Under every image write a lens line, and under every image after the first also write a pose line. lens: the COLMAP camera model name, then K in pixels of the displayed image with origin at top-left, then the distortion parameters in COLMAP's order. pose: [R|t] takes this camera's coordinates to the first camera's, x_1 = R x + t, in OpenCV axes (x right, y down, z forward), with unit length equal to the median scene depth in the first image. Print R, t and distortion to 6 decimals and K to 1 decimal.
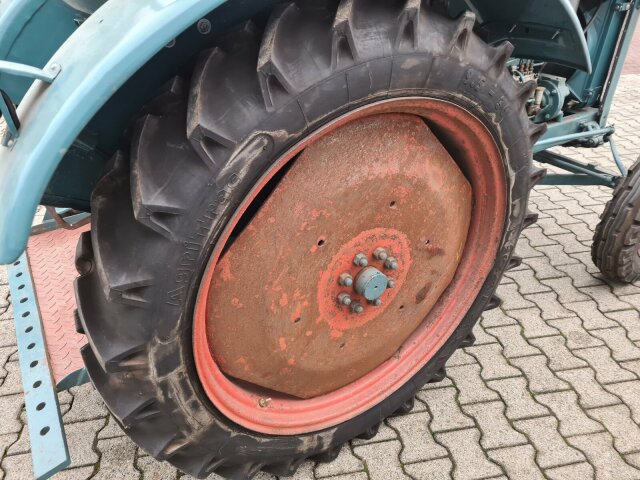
lens RADIAL K [[482.6, 0, 316.9], [0, 482.6, 241.1], [0, 0, 1]] dist [0.068129, -0.063823]
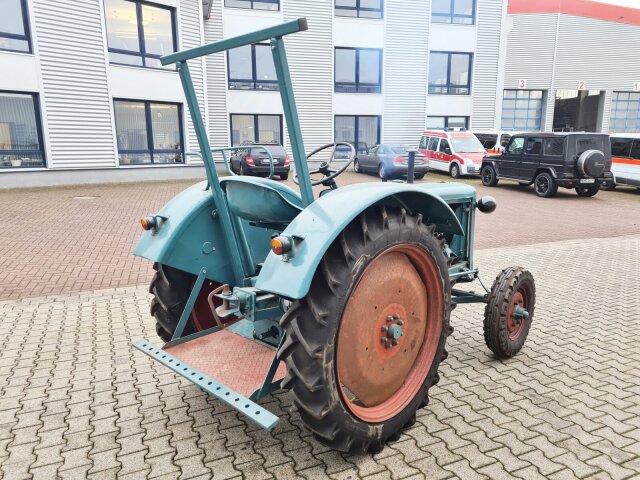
lens RADIAL K [[482.6, 0, 316.9], [0, 482.6, 241.1], [0, 0, 1]] dist [0.068129, -0.063823]
pose [[0.972659, -0.042048, 0.228401, -0.639814], [0.125595, 0.922487, -0.365026, 0.425476], [-0.195348, 0.383732, 0.902546, -0.920413]]
